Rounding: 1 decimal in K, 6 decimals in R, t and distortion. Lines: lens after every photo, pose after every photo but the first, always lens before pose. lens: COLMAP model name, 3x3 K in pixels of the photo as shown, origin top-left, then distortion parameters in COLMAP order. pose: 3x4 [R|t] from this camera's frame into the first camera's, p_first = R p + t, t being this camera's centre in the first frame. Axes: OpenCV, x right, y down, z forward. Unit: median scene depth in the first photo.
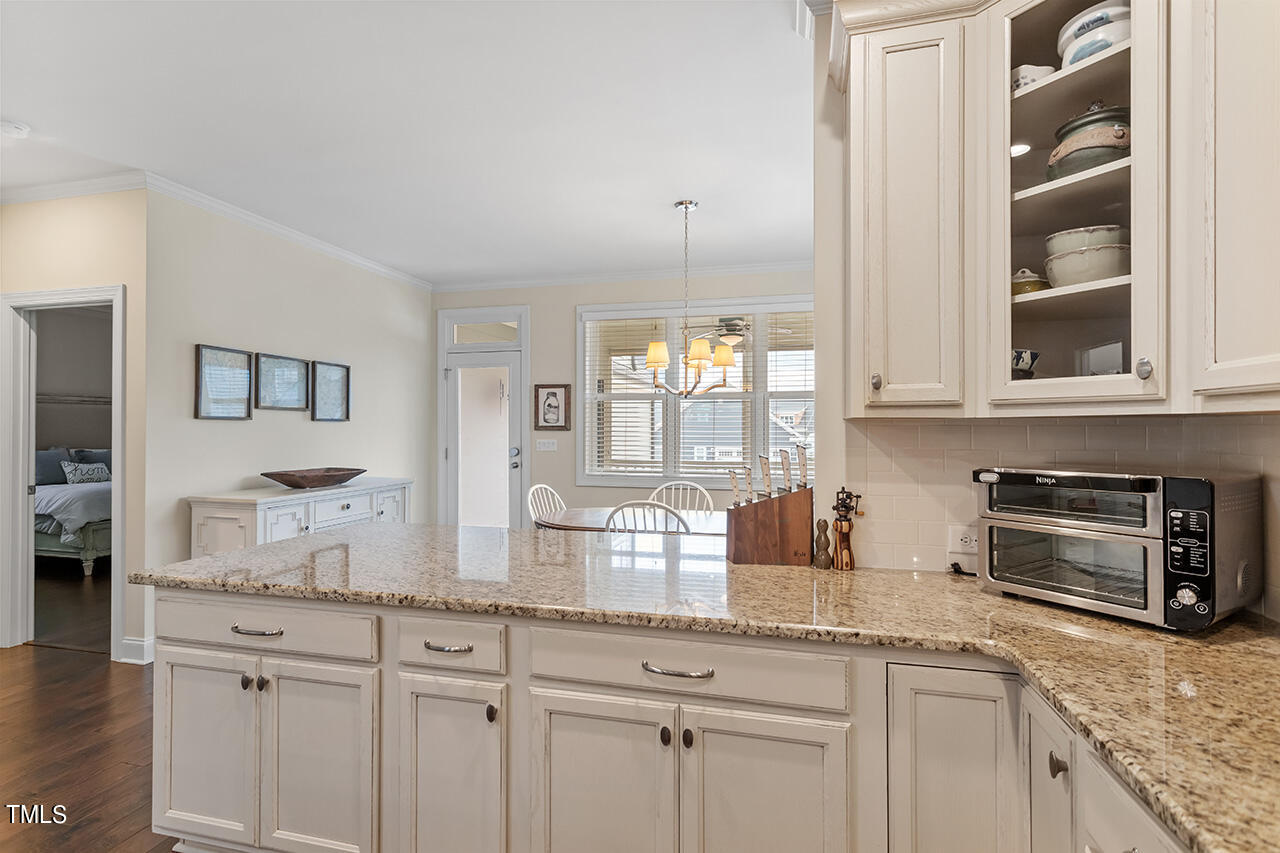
lens RADIAL K [[607.0, 0, 633.6], [0, 607.0, 424.6], [0, 0, 1]] dist [-0.002140, 0.003510]
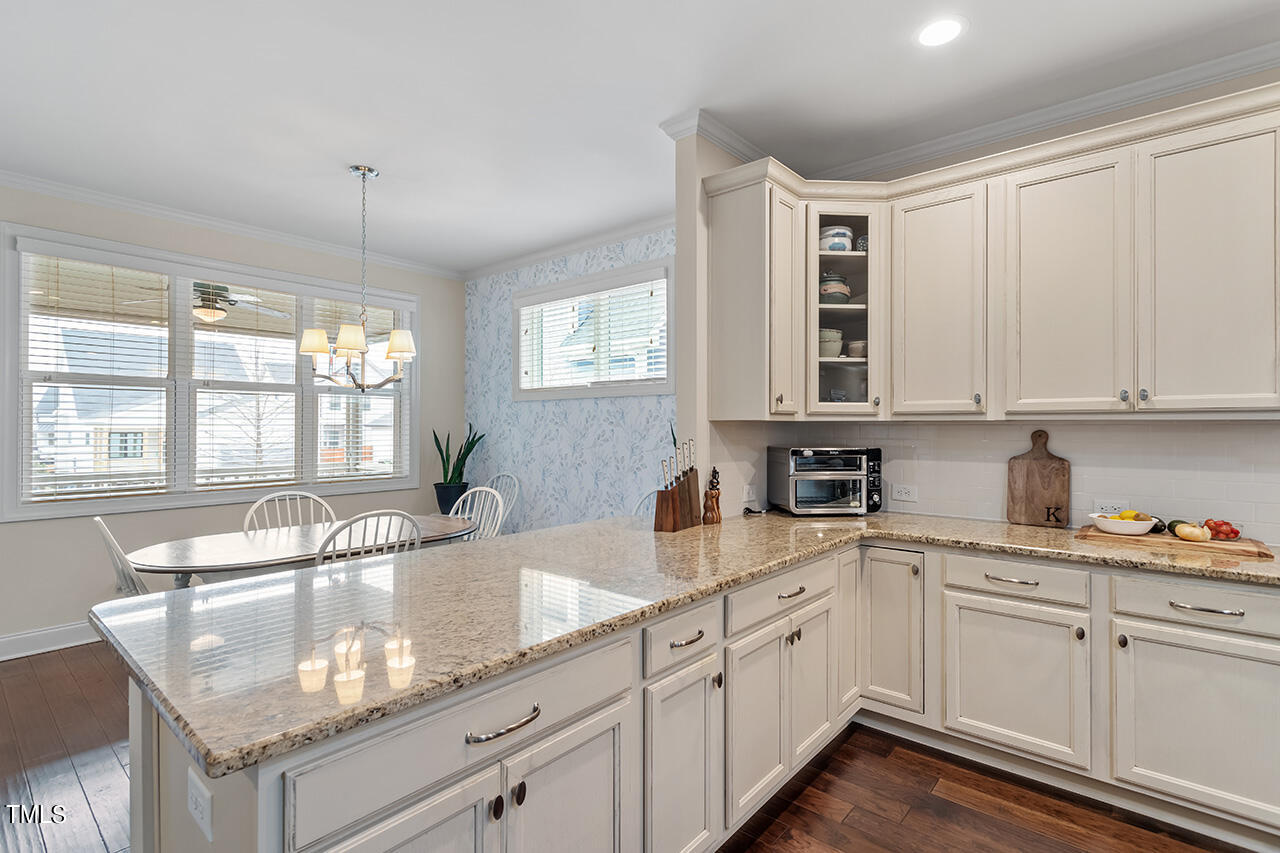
lens RADIAL K [[607.0, 0, 638.2], [0, 607.0, 423.7], [0, 0, 1]] dist [-0.002140, 0.003510]
pose [[0.446515, 0.001891, 0.894774, -1.242504], [-0.005818, 0.999983, 0.000790, -0.001605], [-0.894757, -0.005559, 0.446519, 0.597610]]
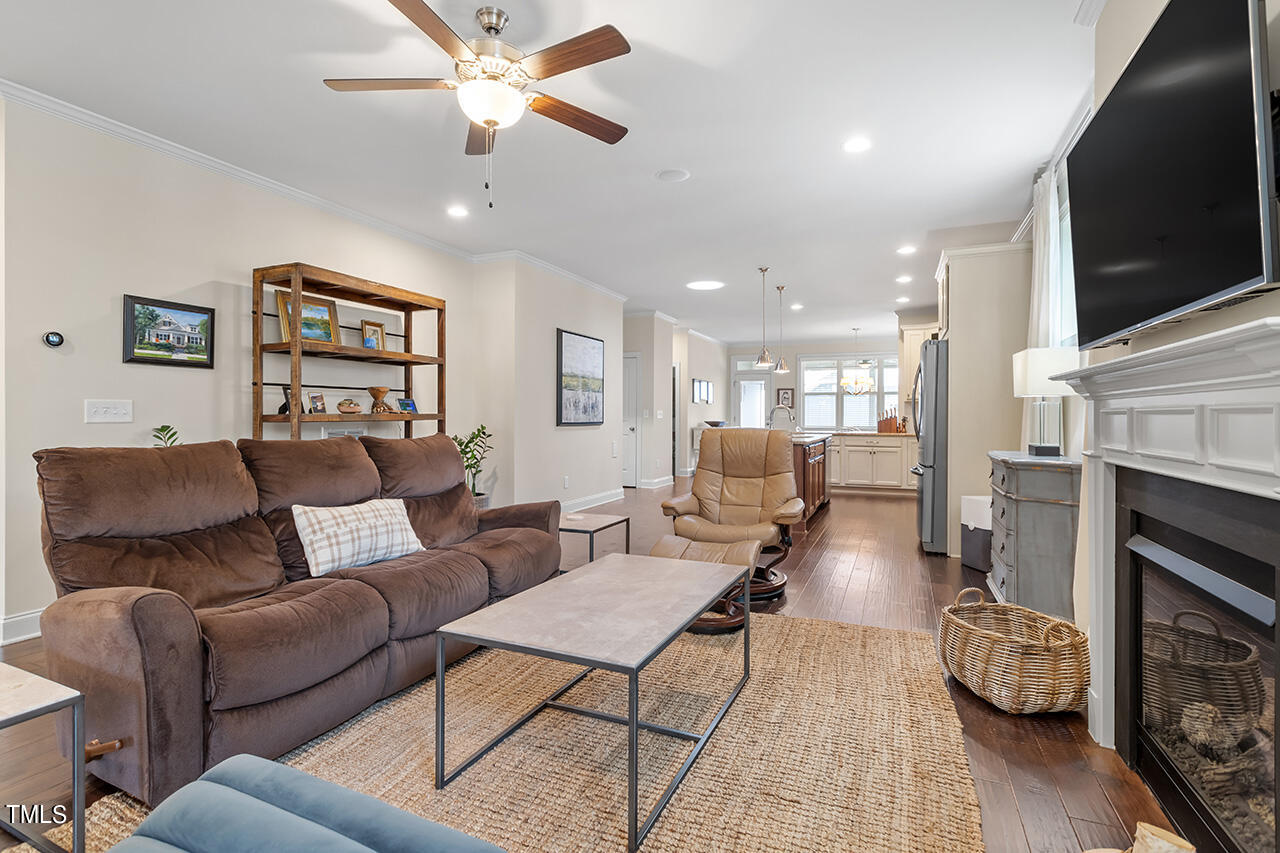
lens RADIAL K [[607.0, 0, 637.7], [0, 607.0, 415.4], [0, 0, 1]] dist [-0.002140, 0.003510]
pose [[0.987528, 0.001931, -0.157433, -1.167793], [-0.001410, 0.999993, 0.003421, 0.102690], [0.157439, -0.003157, 0.987524, -4.866216]]
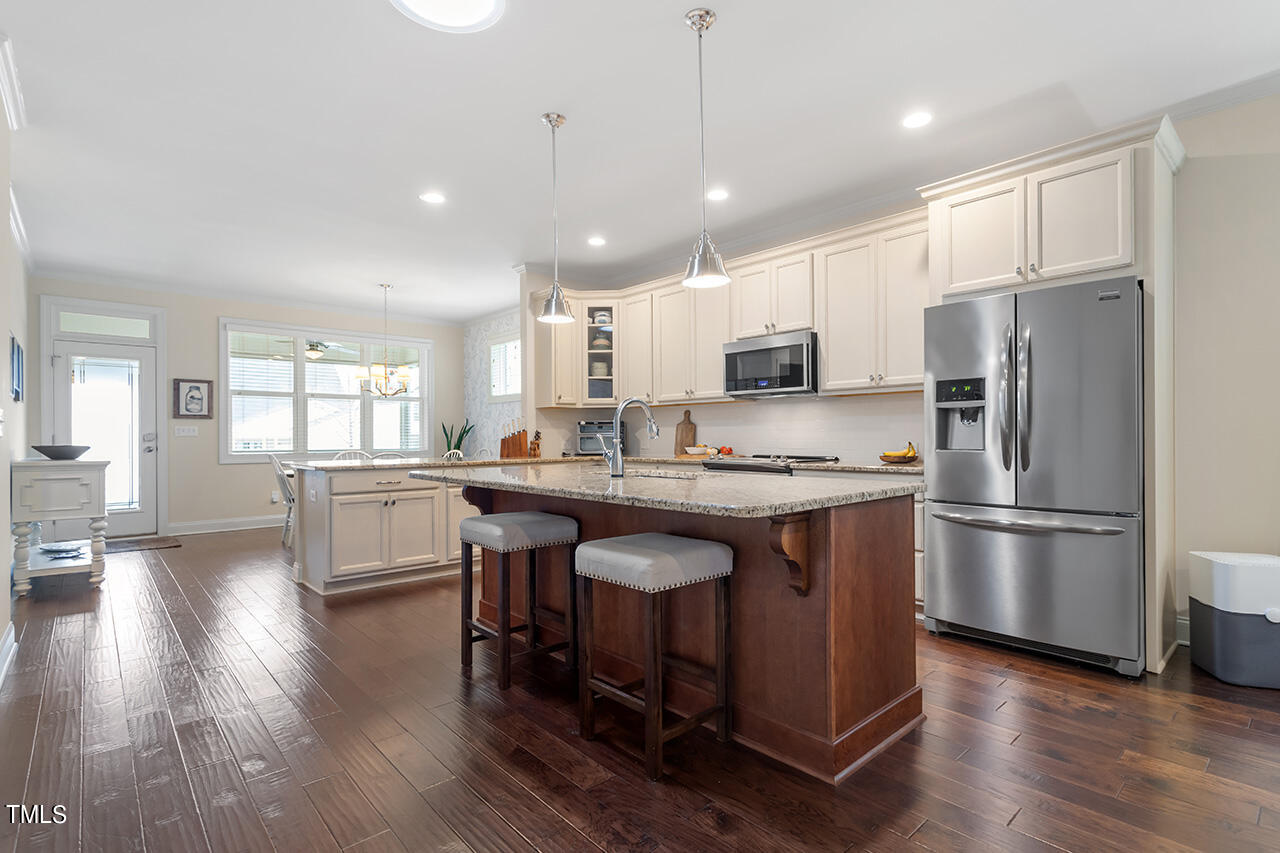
lens RADIAL K [[607.0, 0, 634.5], [0, 607.0, 432.0], [0, 0, 1]] dist [-0.002140, 0.003510]
pose [[0.557887, 0.000286, 0.829917, -2.286892], [0.001735, 0.999997, -0.001511, 0.141125], [-0.829915, 0.002283, 0.557885, -1.338495]]
